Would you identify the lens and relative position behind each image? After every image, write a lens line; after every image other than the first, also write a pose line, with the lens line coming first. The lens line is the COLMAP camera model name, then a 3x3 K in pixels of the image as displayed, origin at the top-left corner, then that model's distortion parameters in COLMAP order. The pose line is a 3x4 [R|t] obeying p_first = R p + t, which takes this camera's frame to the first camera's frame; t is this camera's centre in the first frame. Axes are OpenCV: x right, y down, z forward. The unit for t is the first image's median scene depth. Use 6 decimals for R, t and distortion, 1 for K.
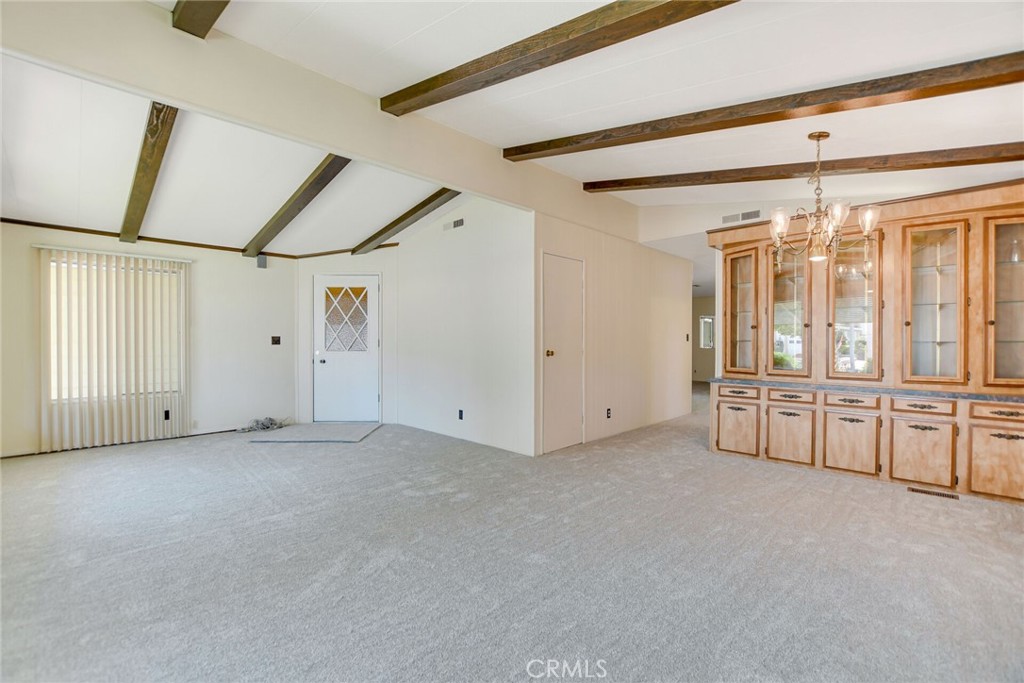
lens RADIAL K [[466.9, 0, 518.0], [0, 466.9, 343.9], [0, 0, 1]] dist [-0.015214, 0.006045]
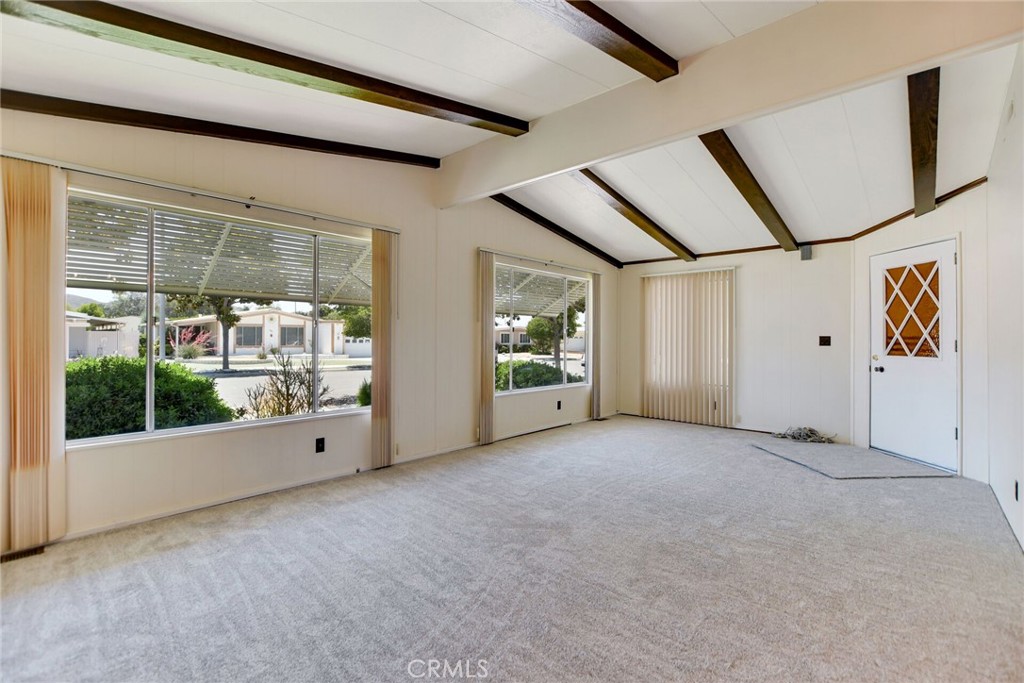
lens RADIAL K [[466.9, 0, 495.0], [0, 466.9, 338.8], [0, 0, 1]] dist [-0.015214, 0.006045]
pose [[-0.006041, 0.001119, -0.999981, 0.423306], [-0.012799, 0.999917, 0.001197, -0.005498], [0.999900, 0.012806, -0.006026, 0.491897]]
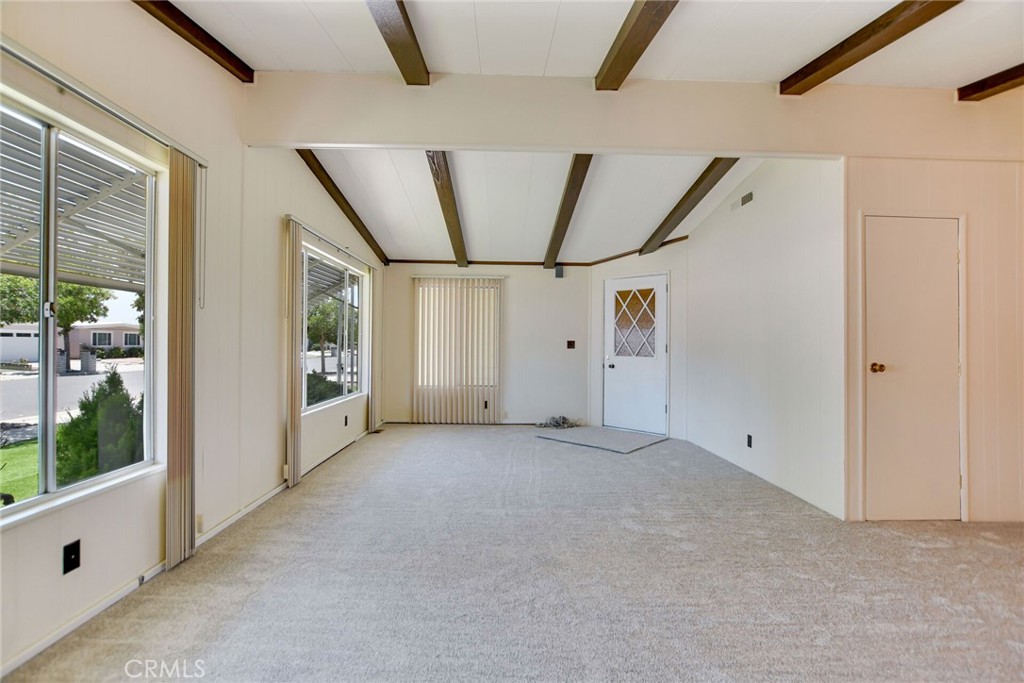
lens RADIAL K [[466.9, 0, 499.4], [0, 466.9, 338.6], [0, 0, 1]] dist [-0.015214, 0.006045]
pose [[0.700745, -0.000176, -0.713412, 0.156164], [-0.016493, 0.999729, -0.016447, -0.000952], [0.713221, 0.023291, 0.700552, 0.169073]]
